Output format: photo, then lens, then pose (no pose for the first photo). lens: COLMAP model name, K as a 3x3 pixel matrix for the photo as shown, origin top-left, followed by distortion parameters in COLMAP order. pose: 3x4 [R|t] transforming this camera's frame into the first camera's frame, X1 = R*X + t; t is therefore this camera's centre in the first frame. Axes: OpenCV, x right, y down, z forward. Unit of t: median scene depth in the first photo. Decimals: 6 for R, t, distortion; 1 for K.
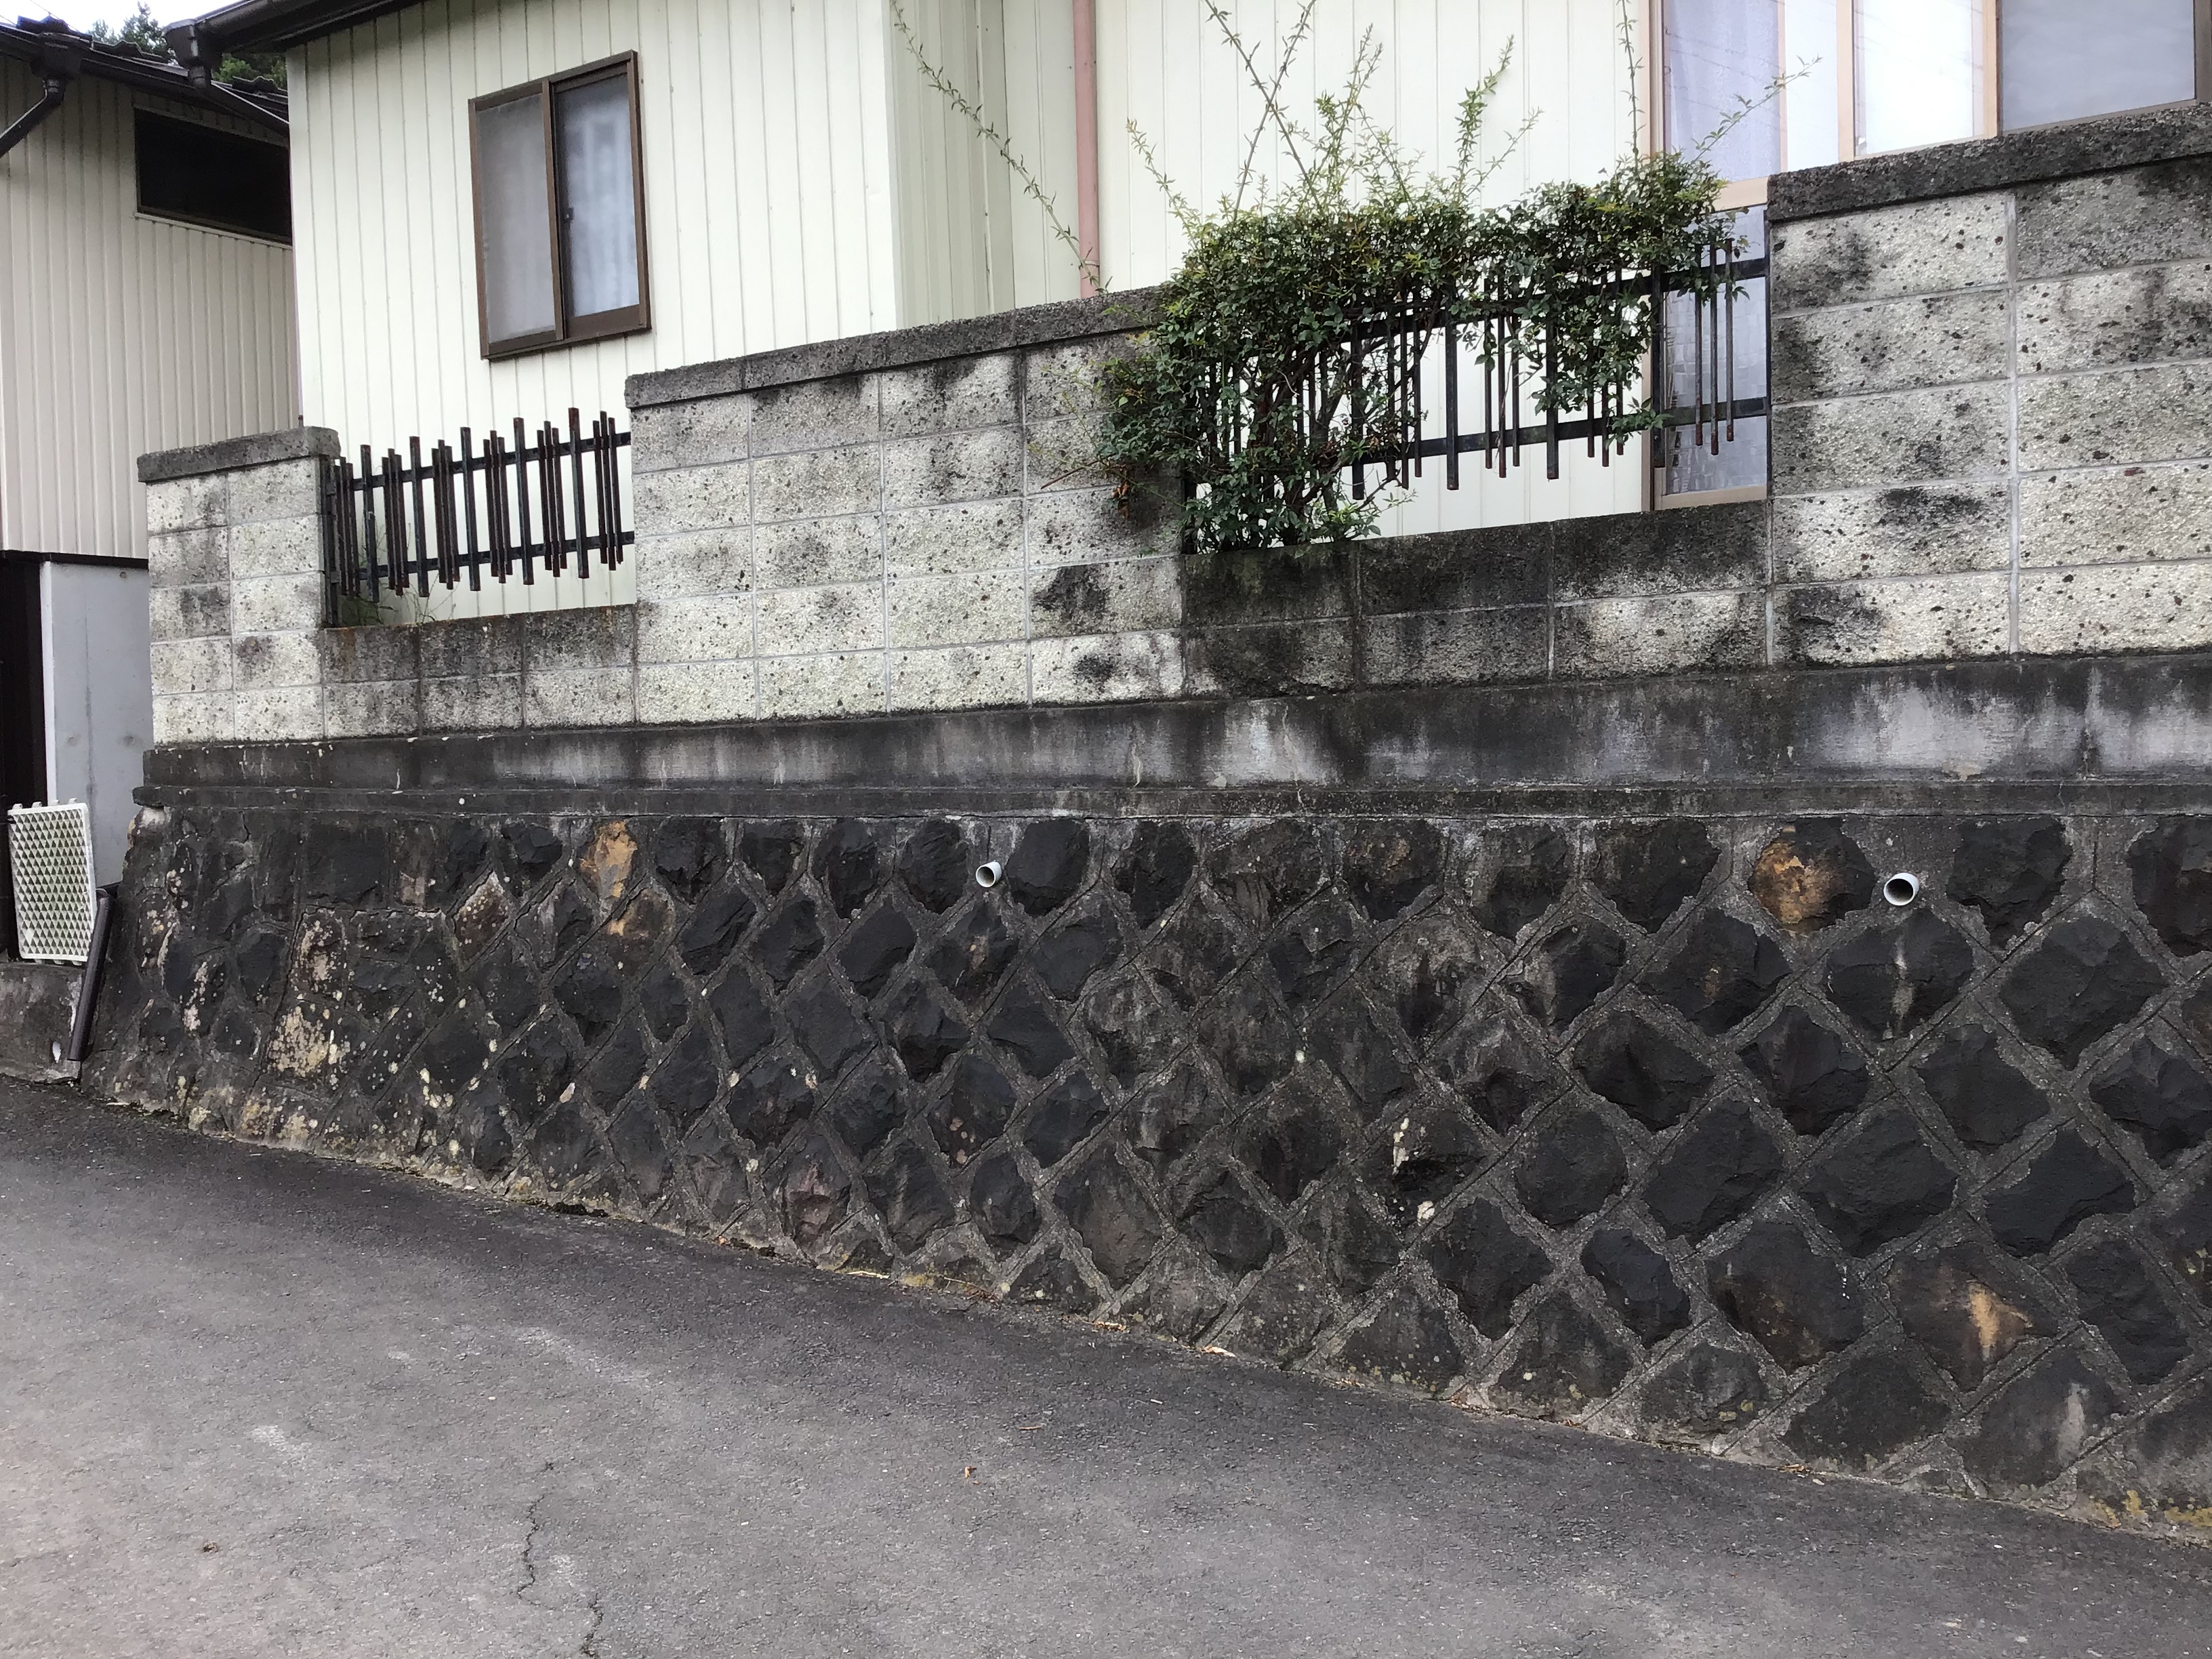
lens RADIAL K [[2008.7, 0, 1106.0], [0, 2008.7, 829.5], [0, 0, 1]] dist [0.124593, -0.263155]
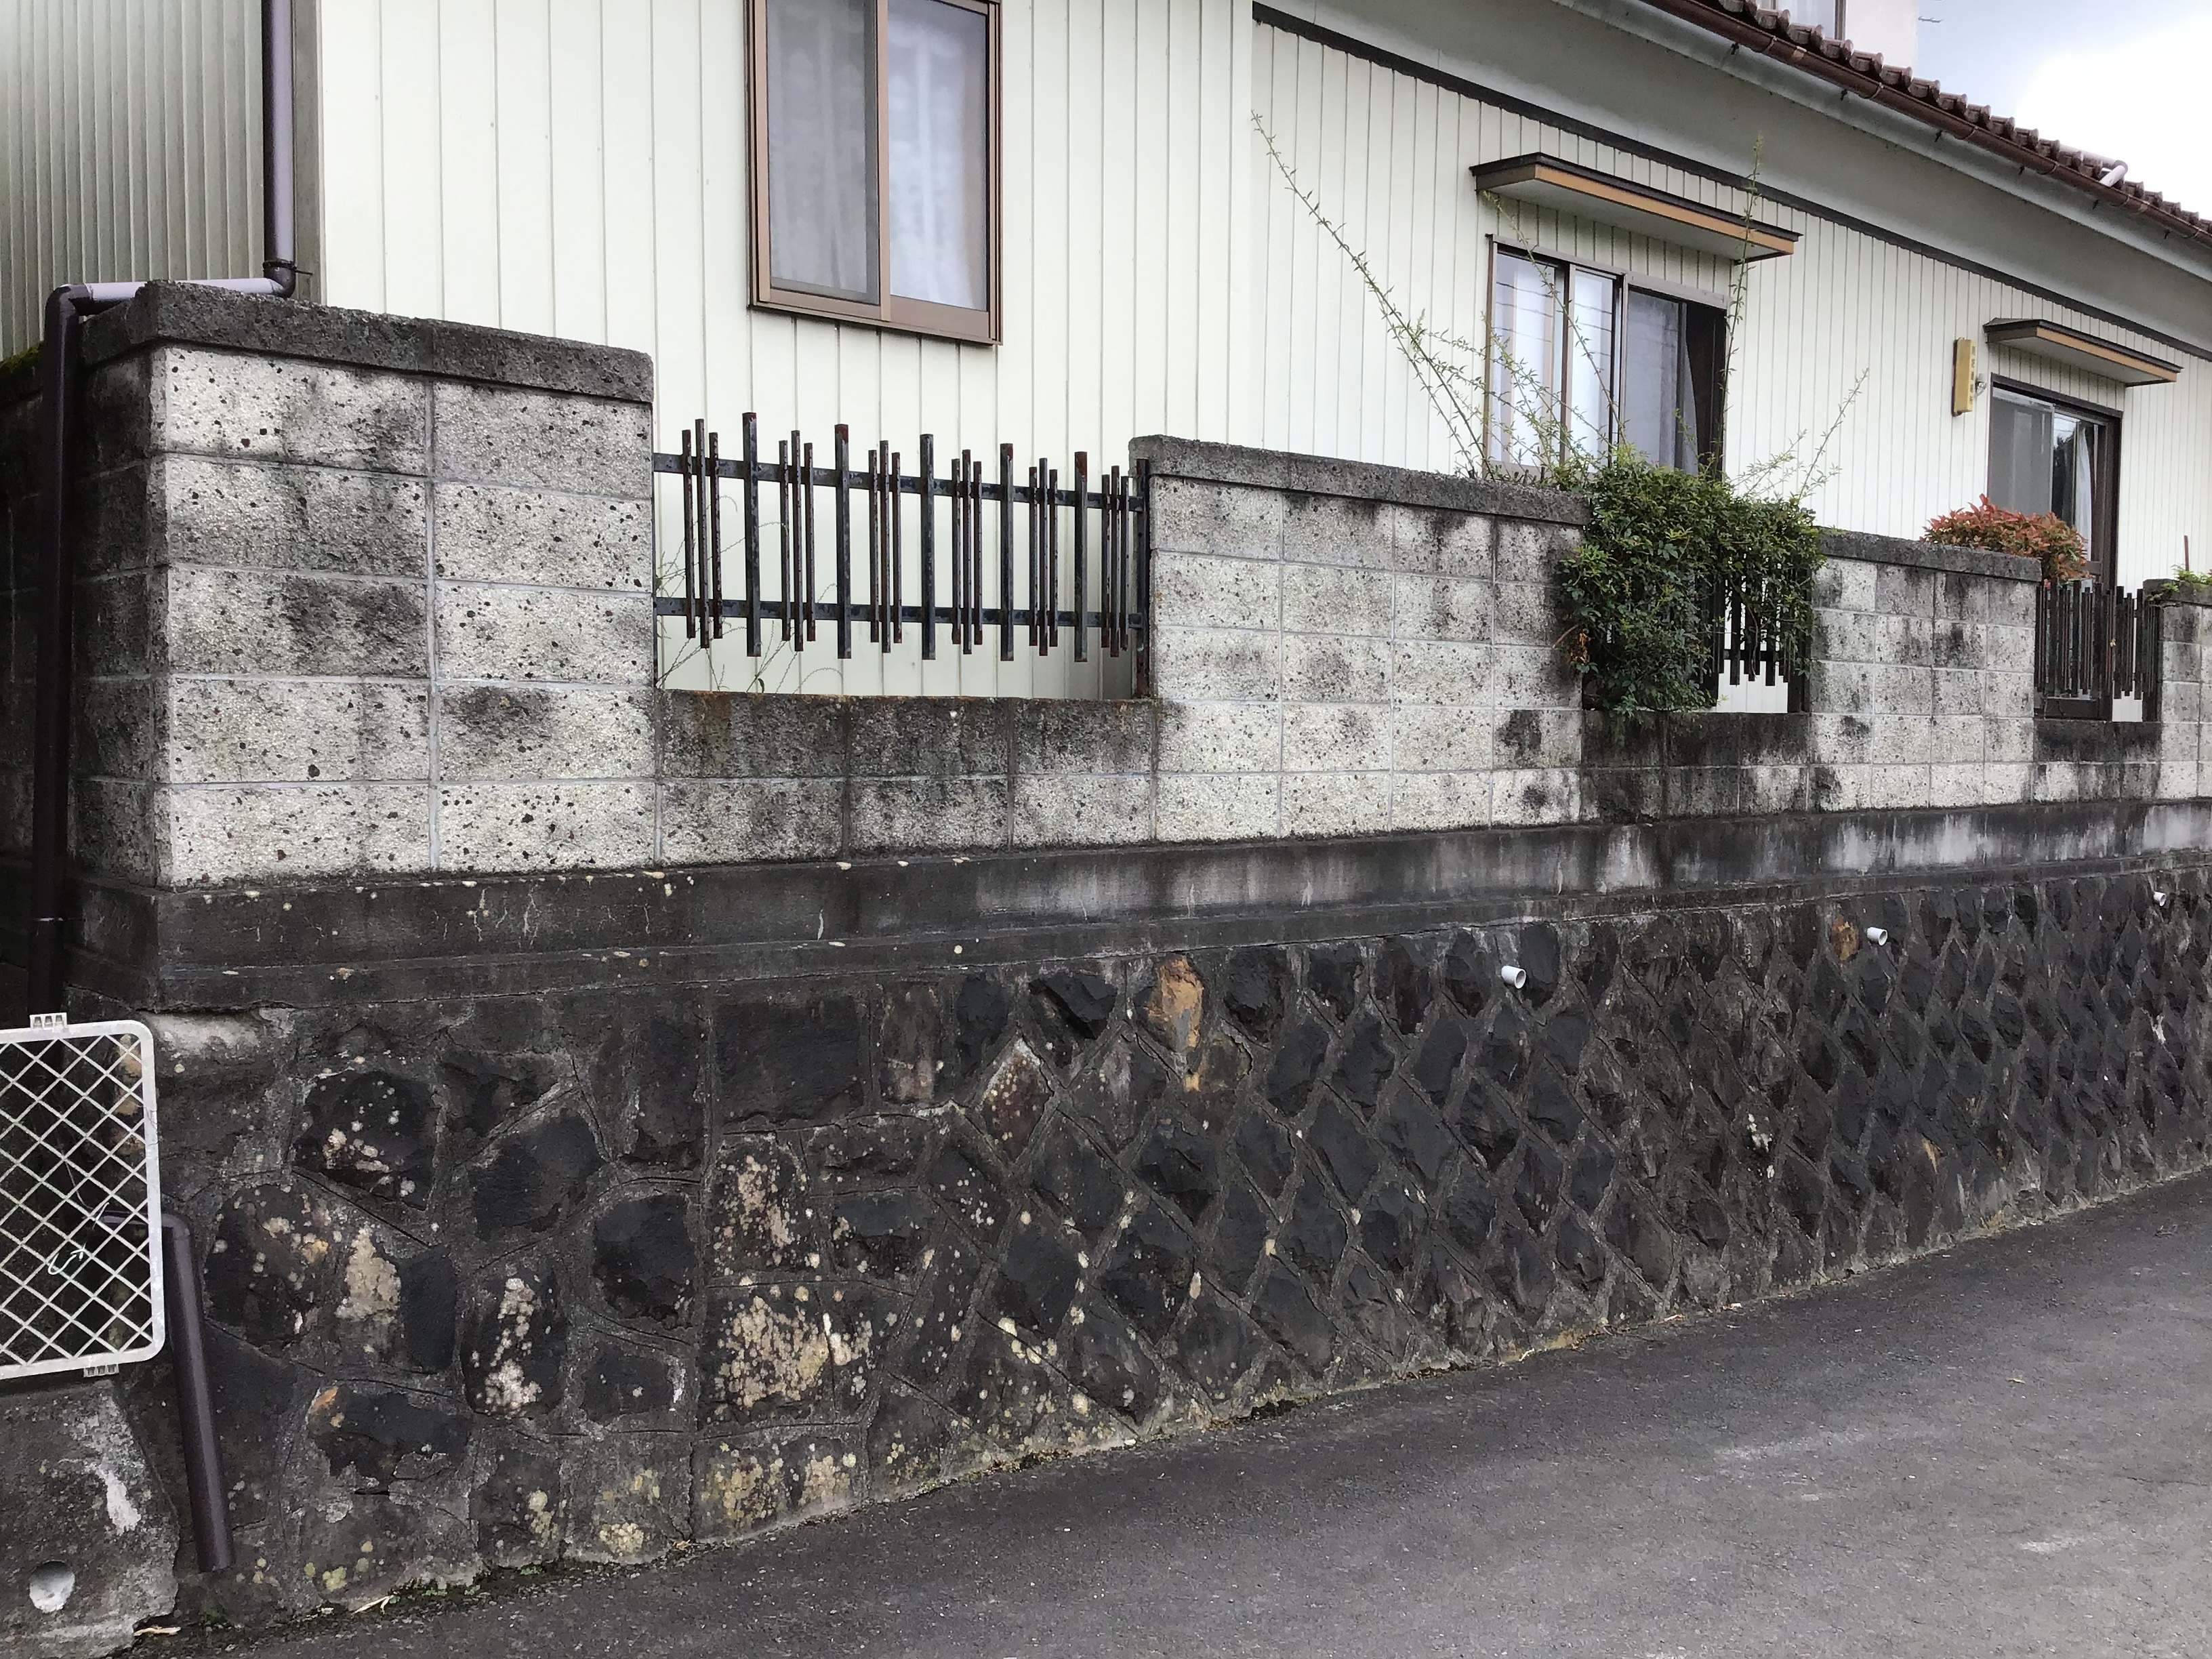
lens RADIAL K [[2008.7, 0, 1106.0], [0, 2008.7, 829.5], [0, 0, 1]] dist [0.124593, -0.263155]
pose [[0.266064, -0.022368, 0.963696, -1.096532], [0.009617, 0.999743, 0.020549, -0.078357], [-0.963907, 0.003800, 0.266210, 0.825109]]
